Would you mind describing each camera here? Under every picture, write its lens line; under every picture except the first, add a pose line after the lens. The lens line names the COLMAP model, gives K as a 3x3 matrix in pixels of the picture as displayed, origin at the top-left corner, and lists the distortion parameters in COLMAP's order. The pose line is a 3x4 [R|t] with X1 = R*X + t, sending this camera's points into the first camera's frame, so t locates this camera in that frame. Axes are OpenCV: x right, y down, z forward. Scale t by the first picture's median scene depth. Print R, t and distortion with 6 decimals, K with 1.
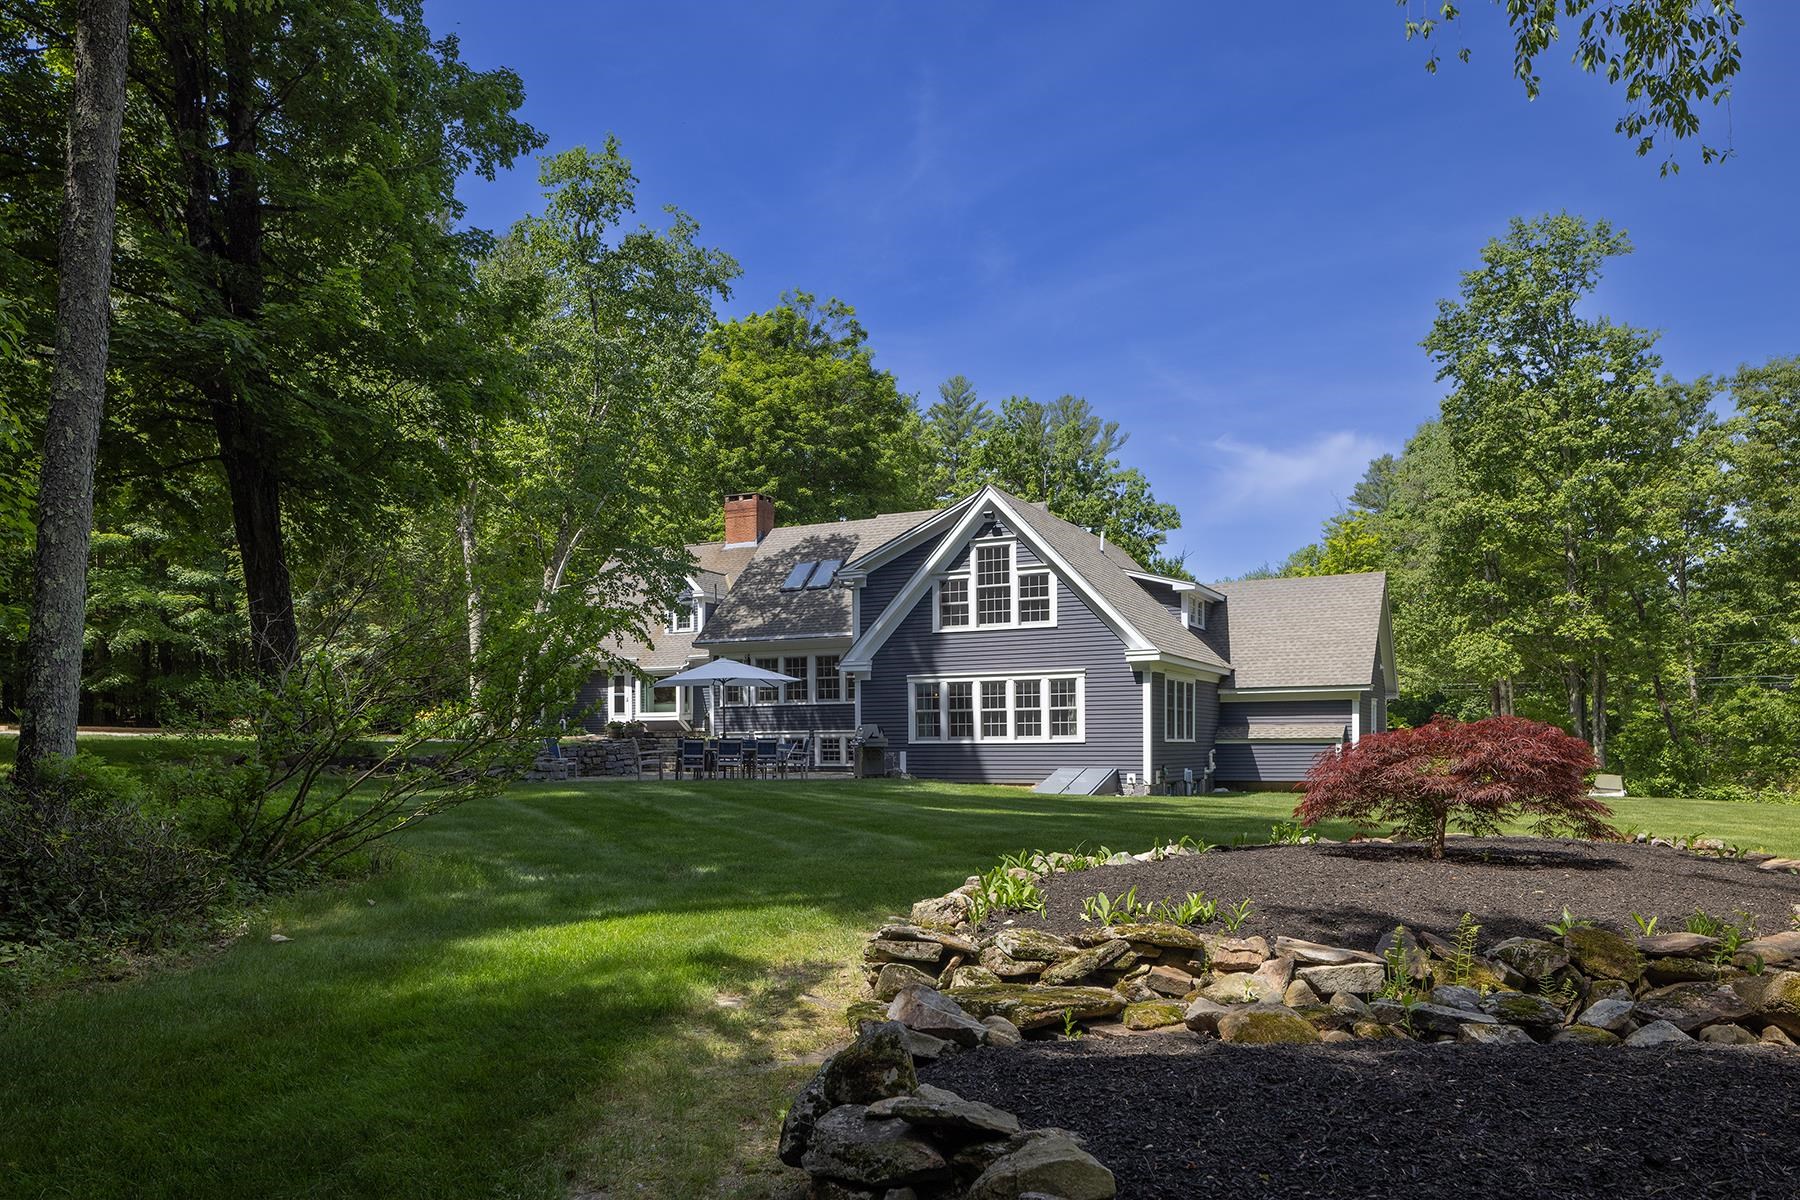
lens RADIAL K [[1262.2, 0, 924.9], [0, 1262.2, 745.9], [0, 0, 1]] dist [0.011548, -0.009822]
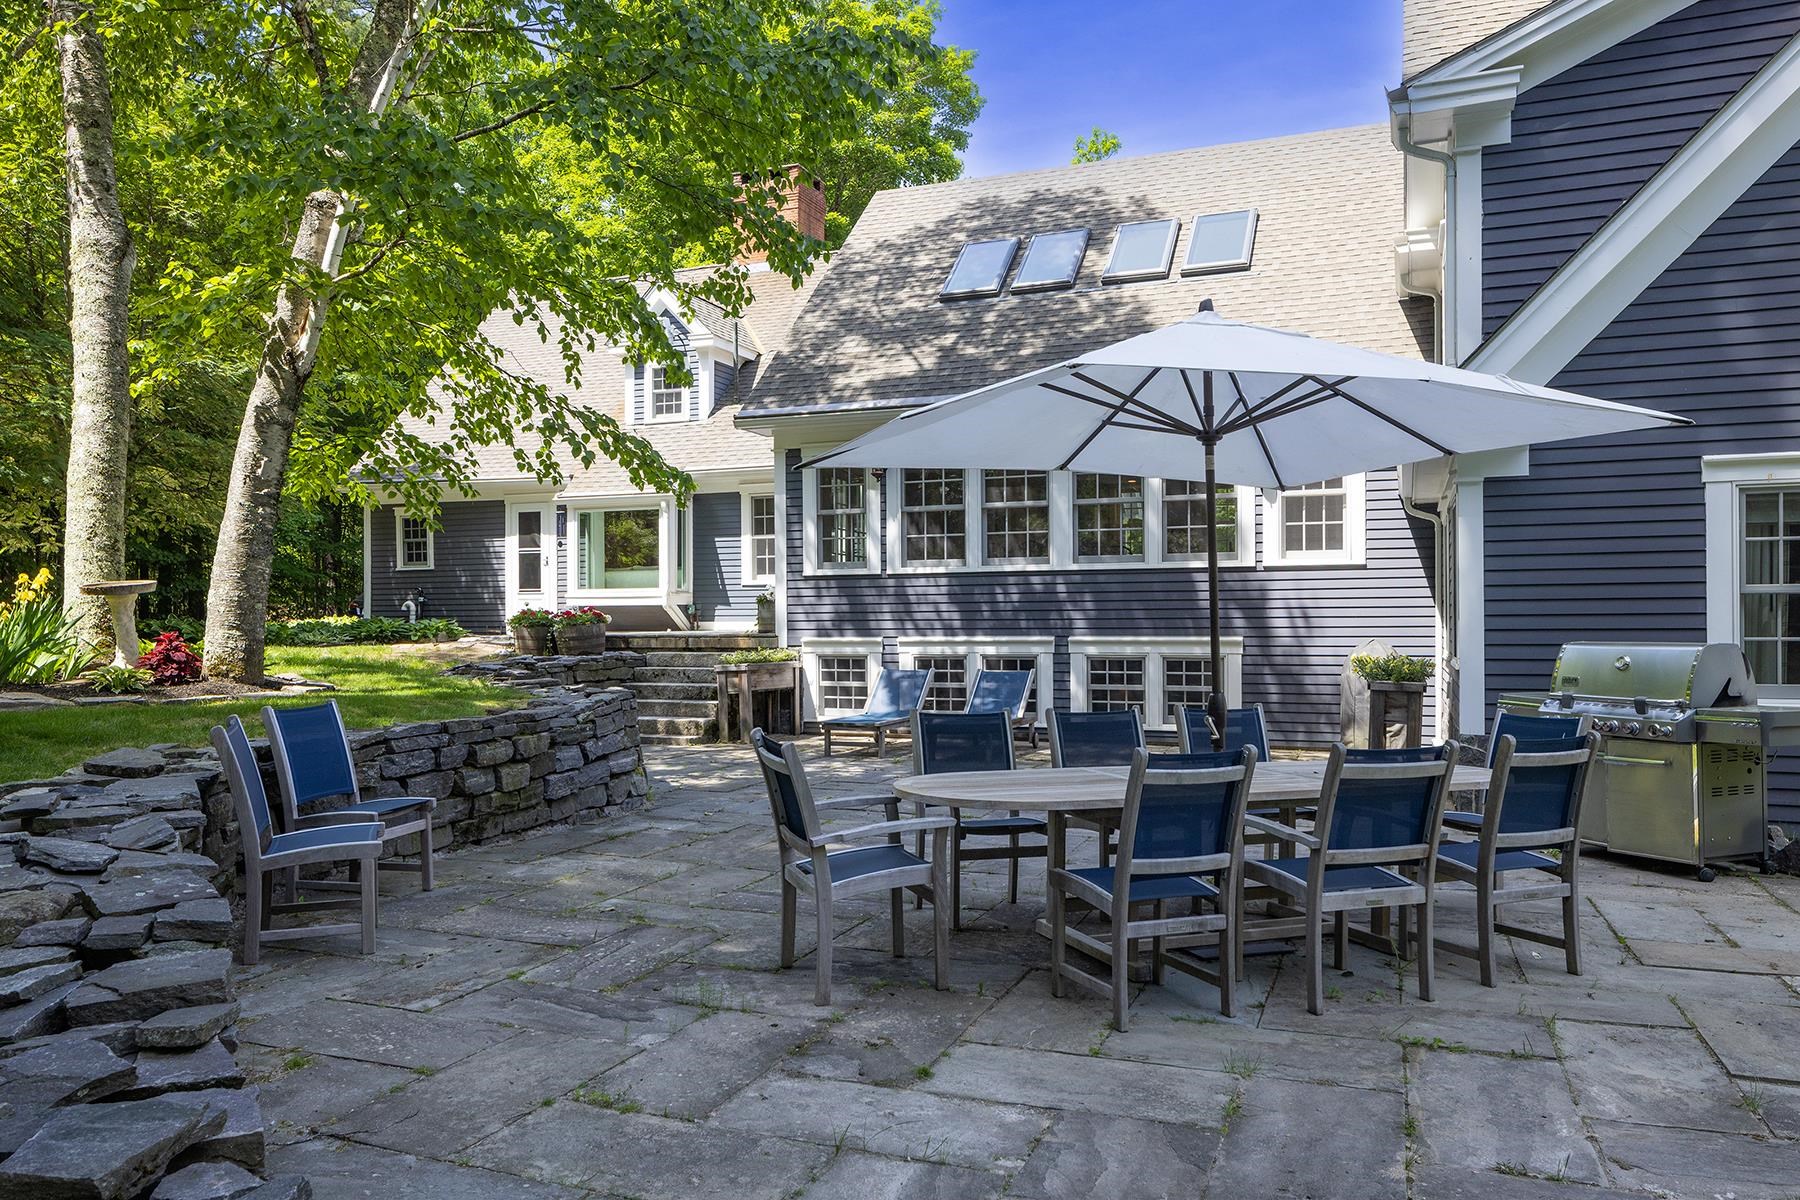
lens RADIAL K [[1262.2, 0, 932.5], [0, 1262.2, 625.6], [0, 0, 1]] dist [0.011548, -0.009822]
pose [[0.994664, 0.001965, 0.103152, -0.186403], [-0.002141, 0.999996, 0.001590, -0.017929], [-0.103149, -0.001802, 0.994664, 0.677112]]
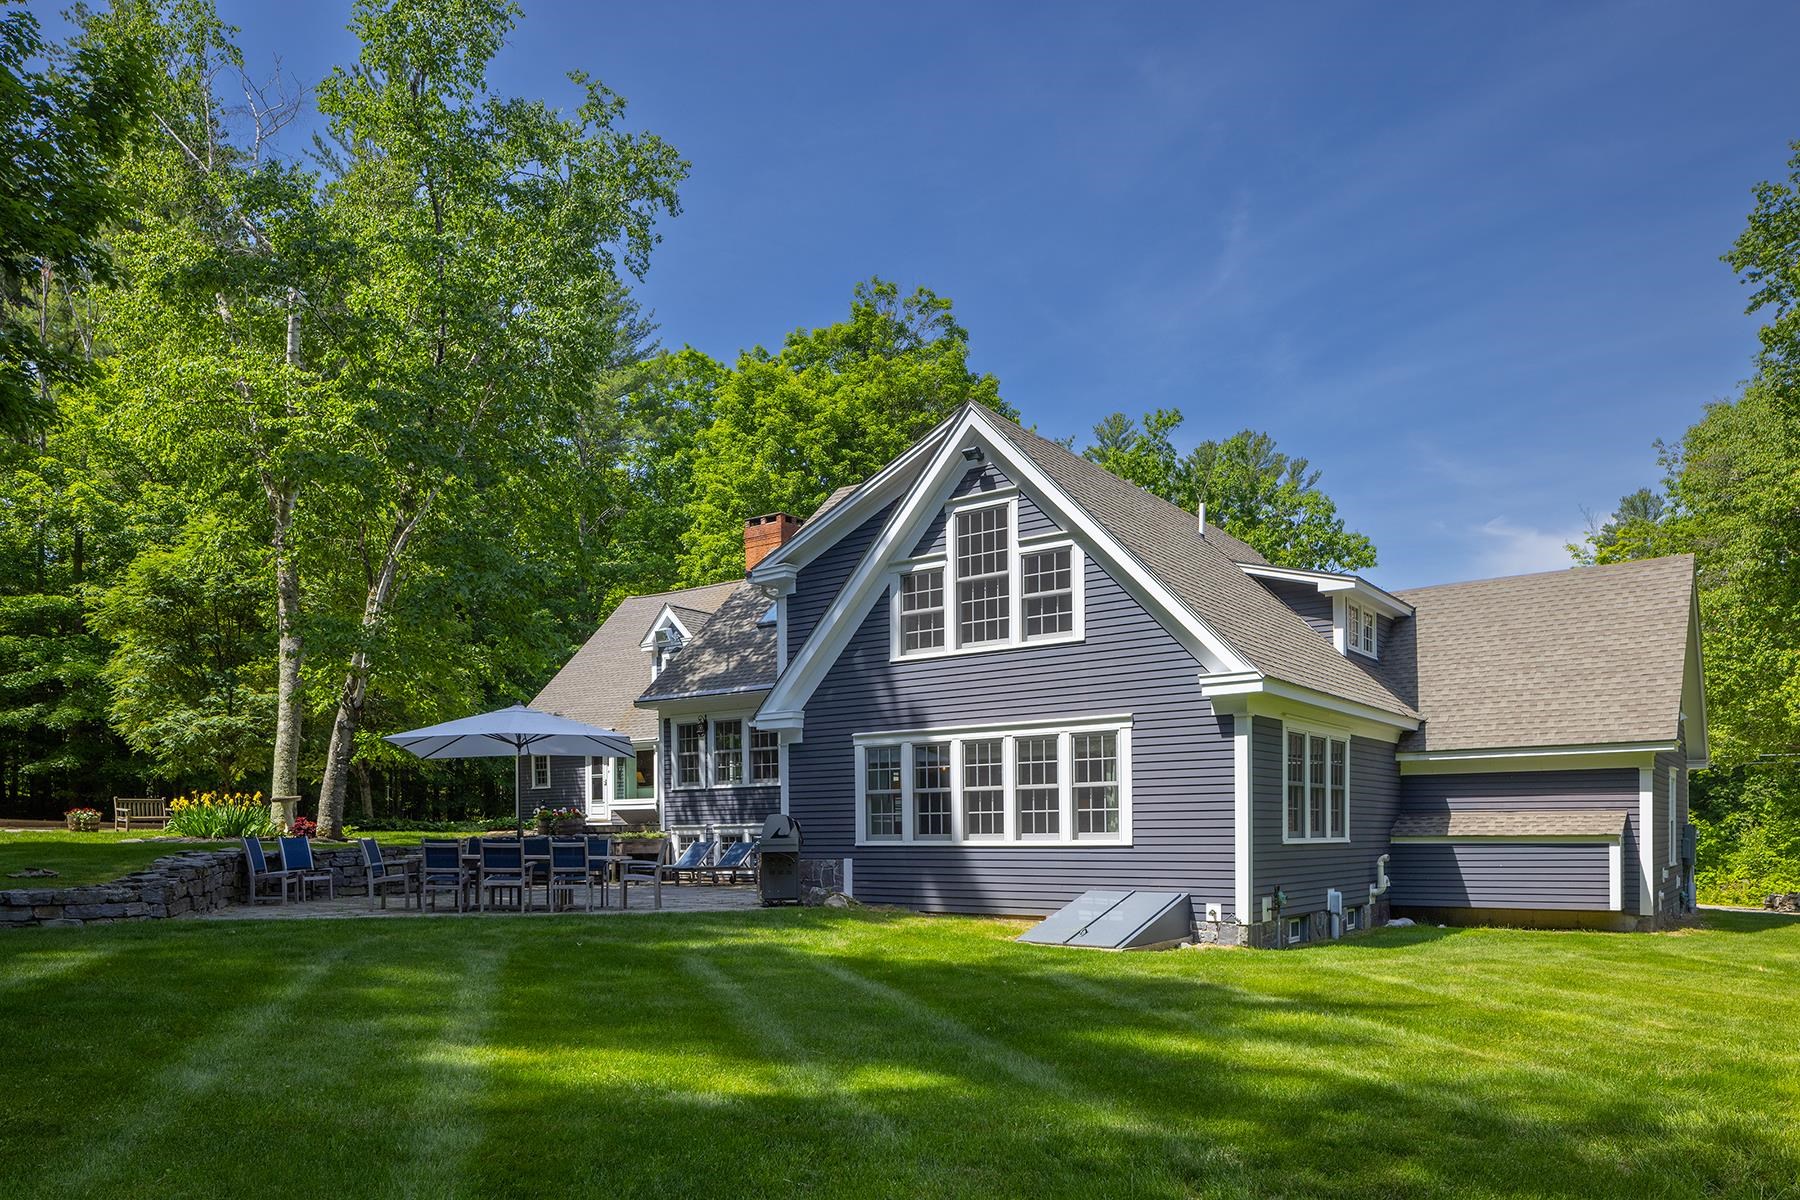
lens RADIAL K [[1262.2, 0, 915.0], [0, 1262.2, 834.1], [0, 0, 1]] dist [0.011548, -0.009822]
pose [[0.986339, -0.001339, -0.164725, 0.104343], [0.001296, 0.999999, -0.000370, -0.006489], [0.164725, 0.000152, 0.986339, 0.364952]]
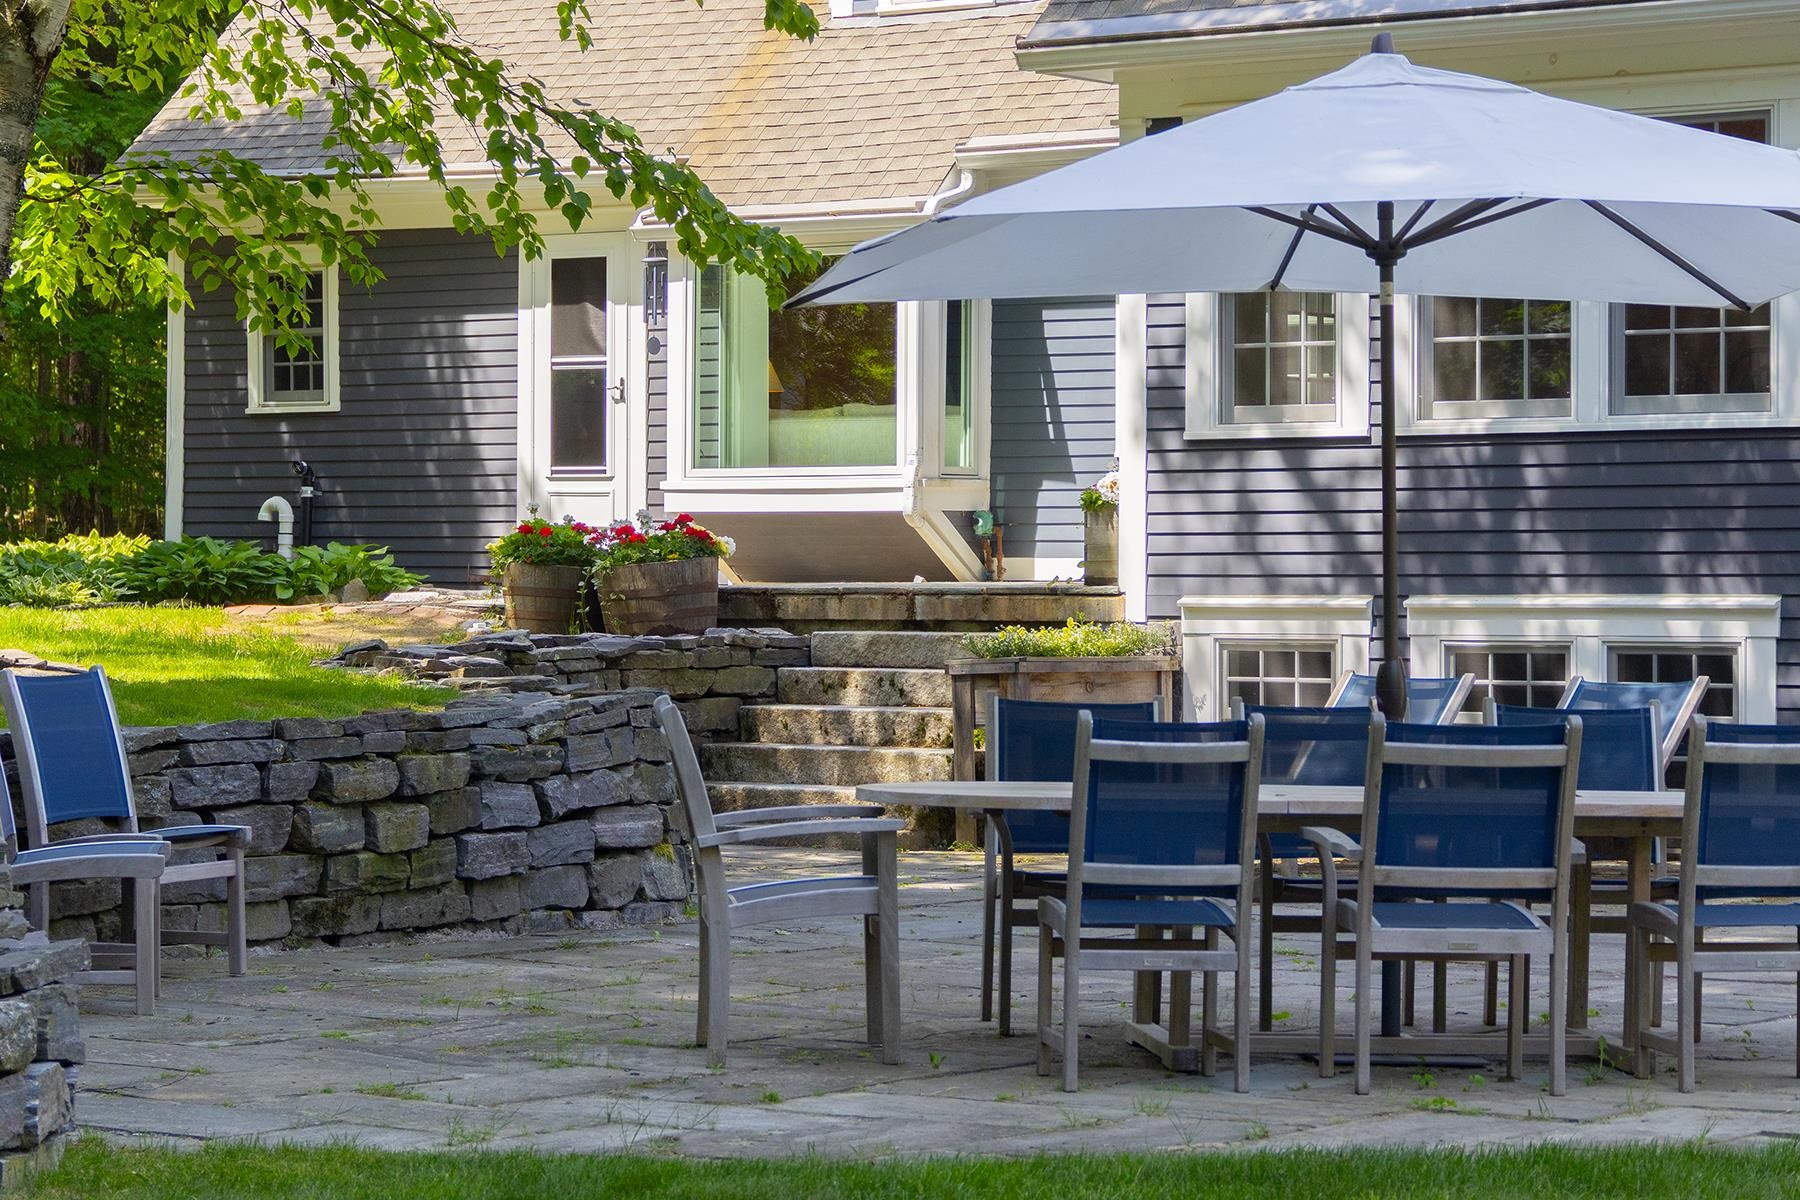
lens RADIAL K [[4897.7, 0, 900.8], [0, 4897.7, 597.8], [0, 0, 1]] dist [-0.000971, 0.000000]
pose [[0.984882, 0.011614, -0.172836, -0.103080], [-0.010837, 0.999926, 0.005438, -0.015846], [0.172886, -0.003483, 0.984936, 0.436112]]
